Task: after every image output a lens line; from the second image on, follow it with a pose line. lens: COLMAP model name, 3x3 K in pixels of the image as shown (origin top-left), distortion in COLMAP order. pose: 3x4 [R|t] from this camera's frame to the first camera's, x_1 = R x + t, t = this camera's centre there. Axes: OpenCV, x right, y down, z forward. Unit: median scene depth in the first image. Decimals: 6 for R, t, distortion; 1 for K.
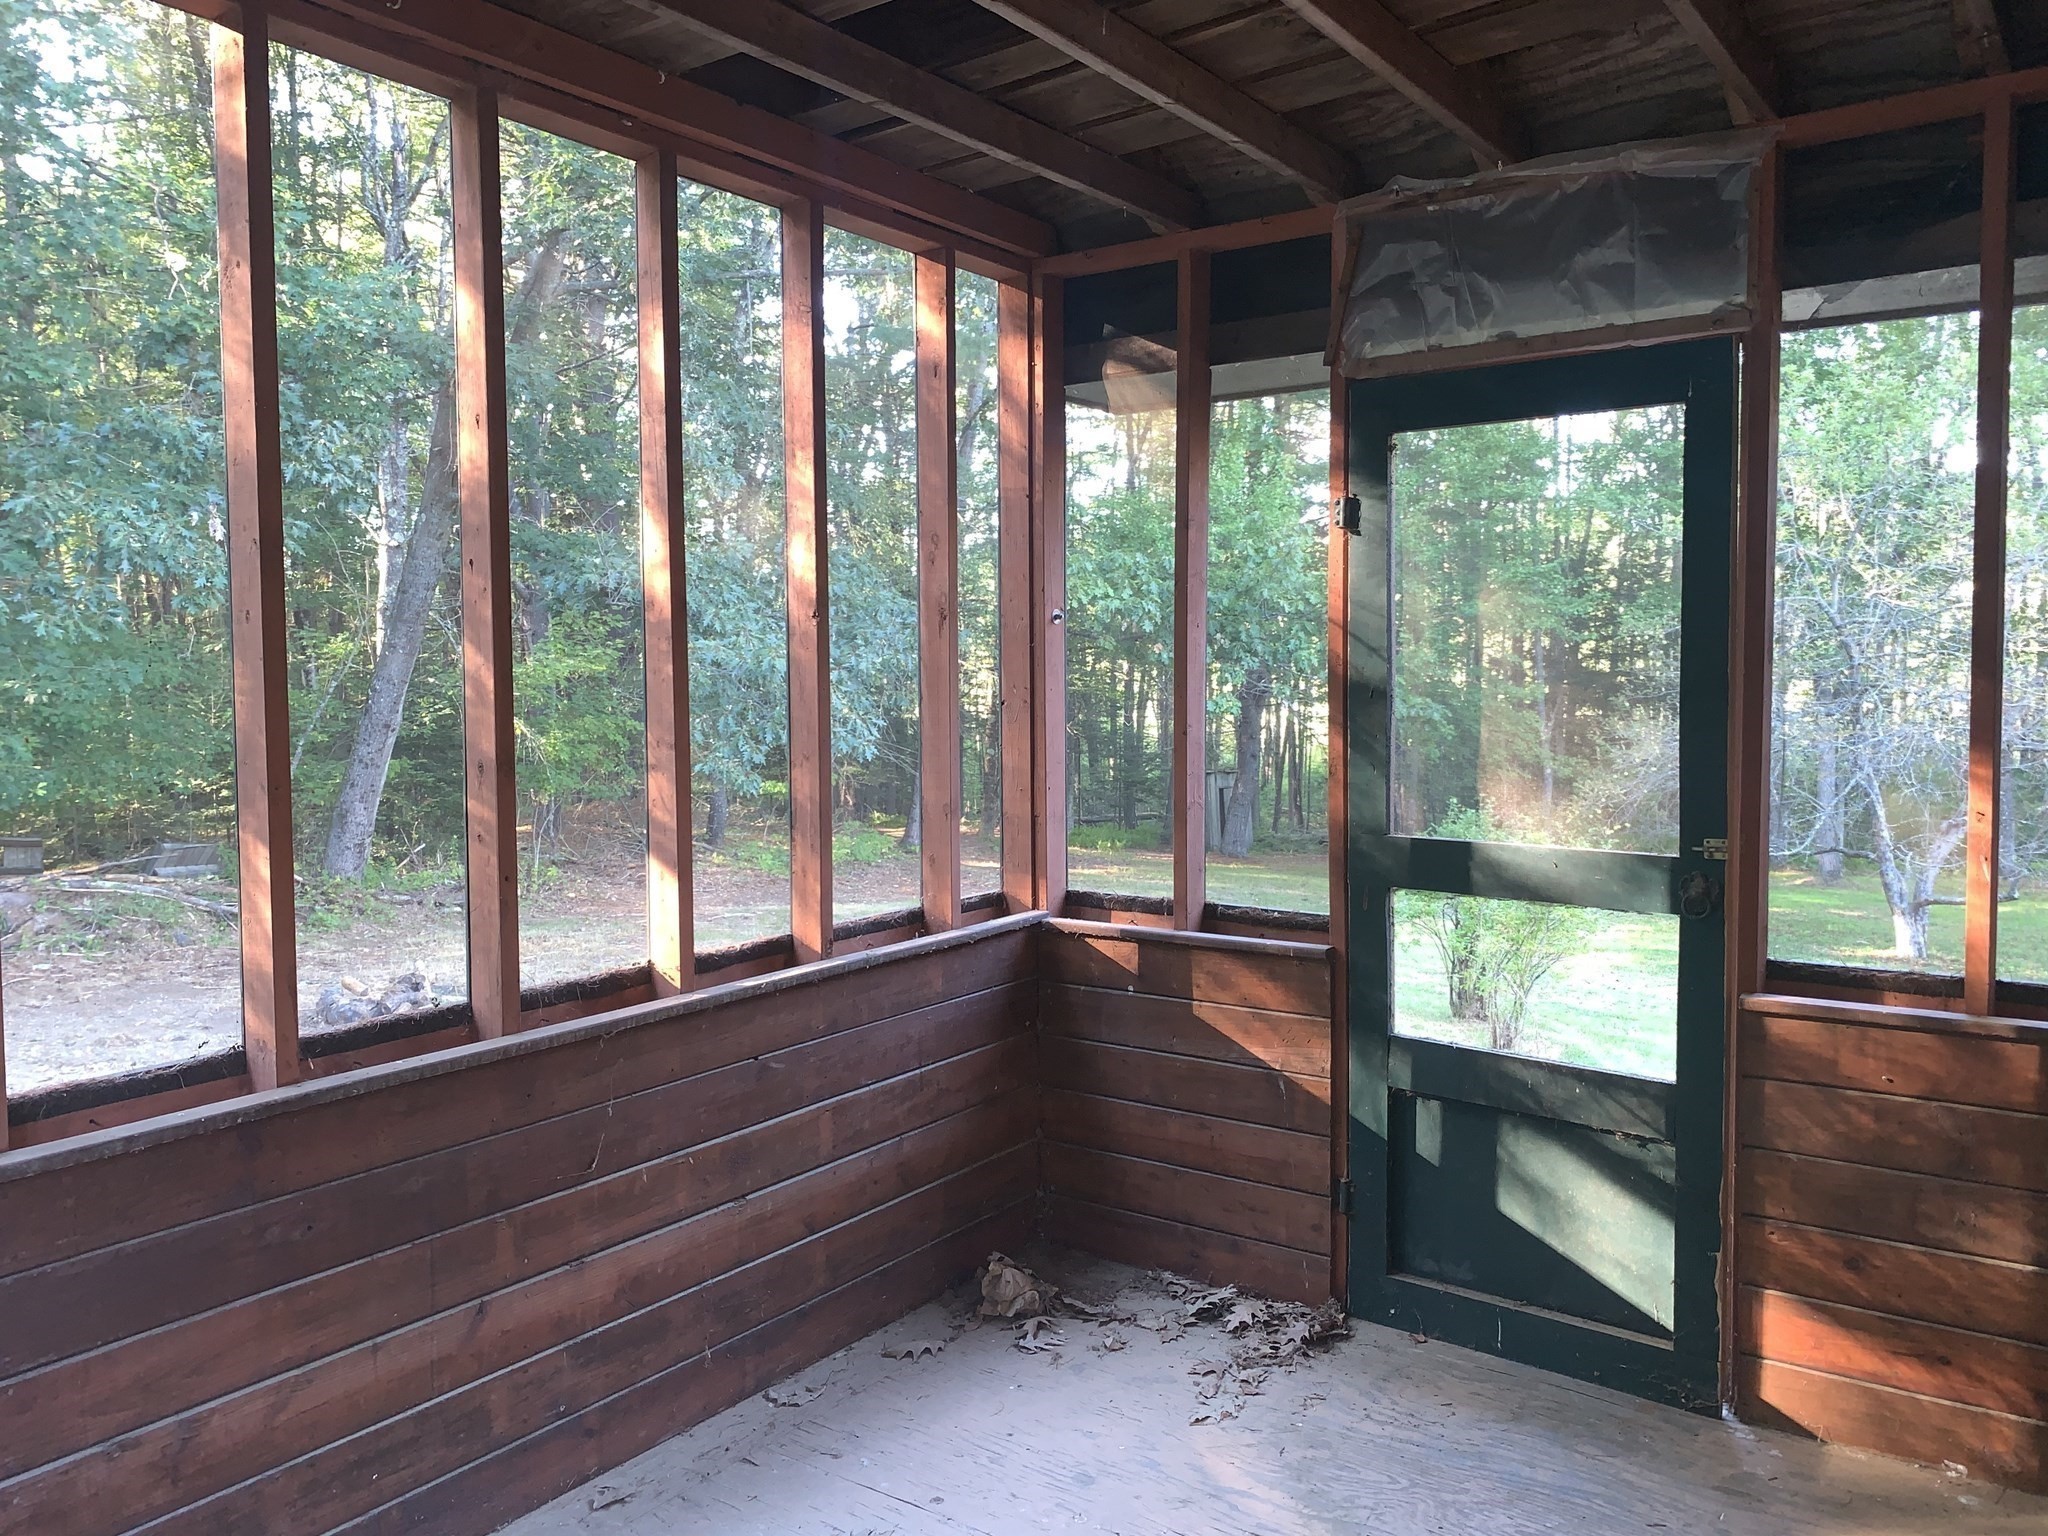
lens RADIAL K [[1572.4, 0, 1024.0], [0, 1572.4, 768.0], [0, 0, 1]] dist [0.049806, -0.097256]
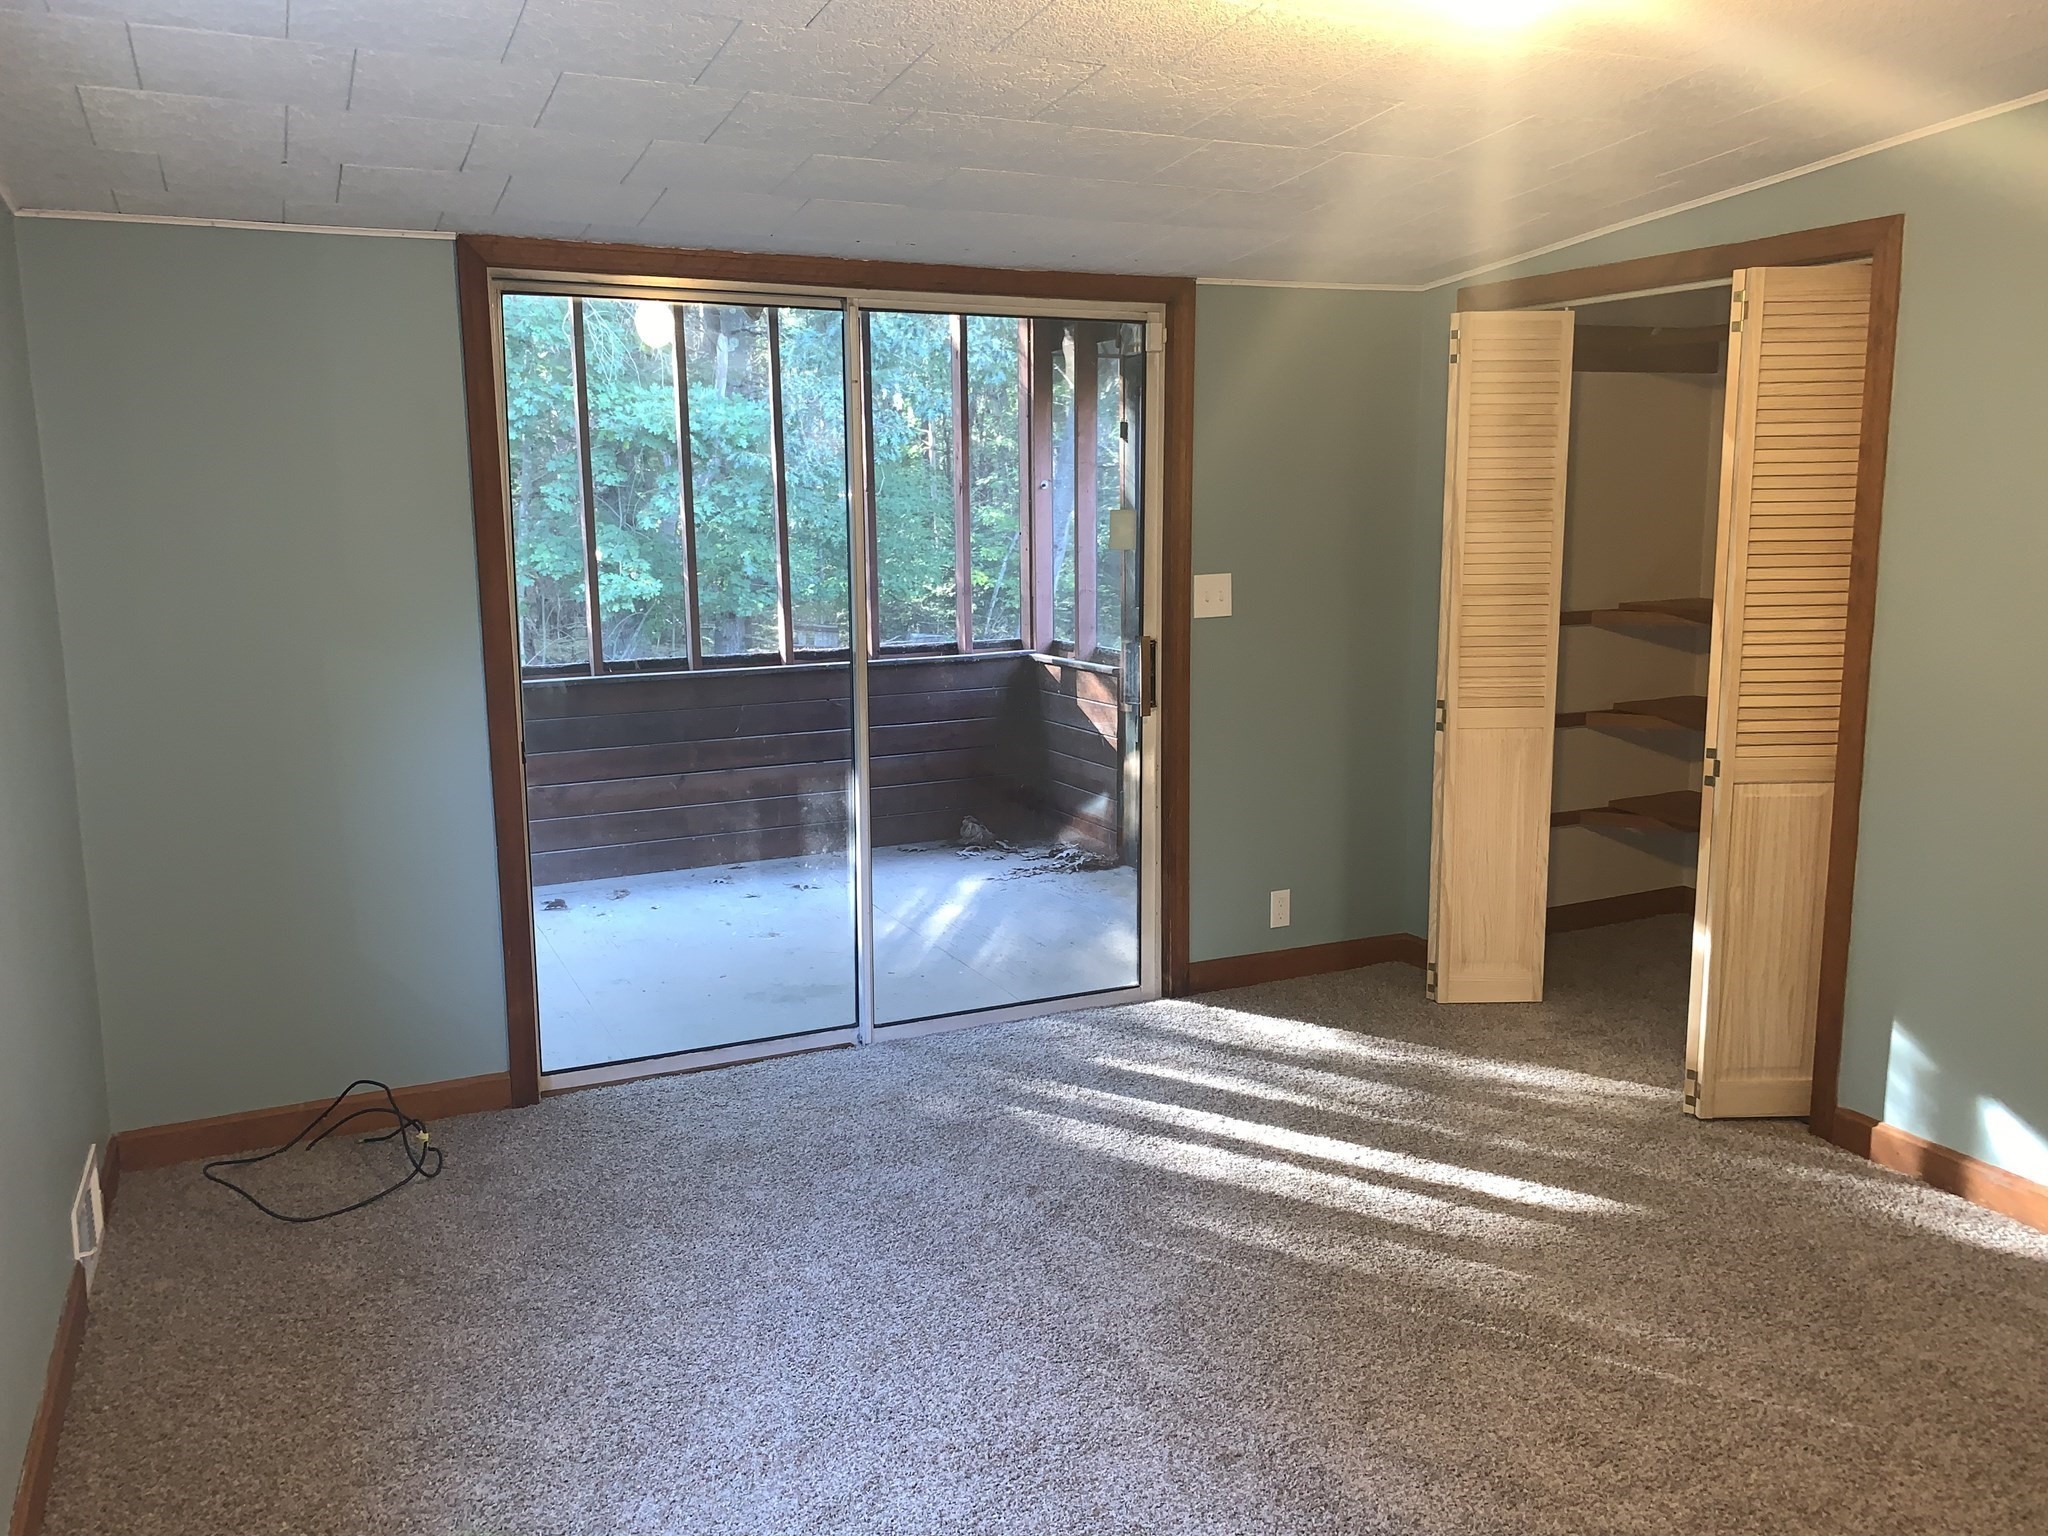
lens RADIAL K [[1572.4, 0, 1024.0], [0, 1572.4, 768.0], [0, 0, 1]] dist [0.049806, -0.097256]
pose [[0.877443, 0.077811, -0.473329, 1.153978], [-0.025145, 0.992860, 0.116603, 0.021261], [0.479022, -0.090410, 0.873134, -0.799223]]
